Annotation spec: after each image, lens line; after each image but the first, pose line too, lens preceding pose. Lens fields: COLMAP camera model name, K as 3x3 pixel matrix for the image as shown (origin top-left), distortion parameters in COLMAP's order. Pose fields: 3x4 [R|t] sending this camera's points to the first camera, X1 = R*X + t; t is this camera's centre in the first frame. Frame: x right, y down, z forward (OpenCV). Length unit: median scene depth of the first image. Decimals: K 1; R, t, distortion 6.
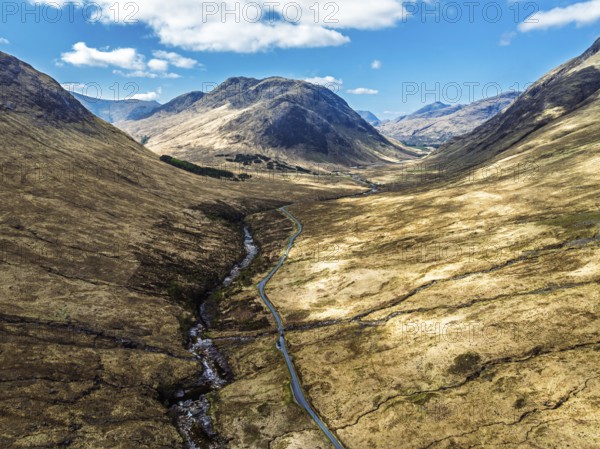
lens RADIAL K [[427.7, 0, 300.0], [0, 427.7, 224.5], [0, 0, 1]] dist [-0.027938, -0.003370]
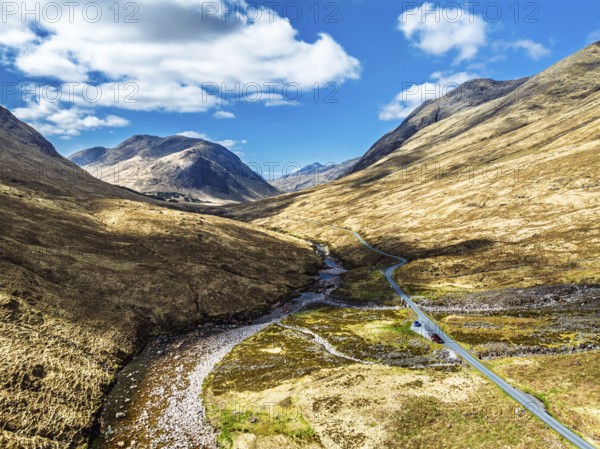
lens RADIAL K [[427.7, 0, 300.0], [0, 427.7, 224.5], [0, 0, 1]] dist [-0.027938, -0.003370]
pose [[0.966583, -0.020176, 0.255560, -0.060808], [0.056032, 0.989421, -0.133812, 0.112230], [-0.250157, 0.143660, 0.957488, -0.266679]]
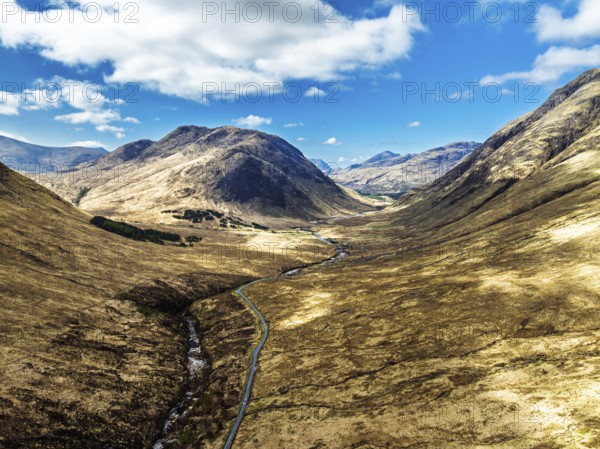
lens RADIAL K [[427.7, 0, 300.0], [0, 427.7, 224.5], [0, 0, 1]] dist [-0.027938, -0.003370]
pose [[0.993966, -0.011042, 0.109132, -0.006317], [0.022590, 0.994199, -0.105161, -0.031391], [-0.107338, 0.106992, 0.988449, 0.080327]]
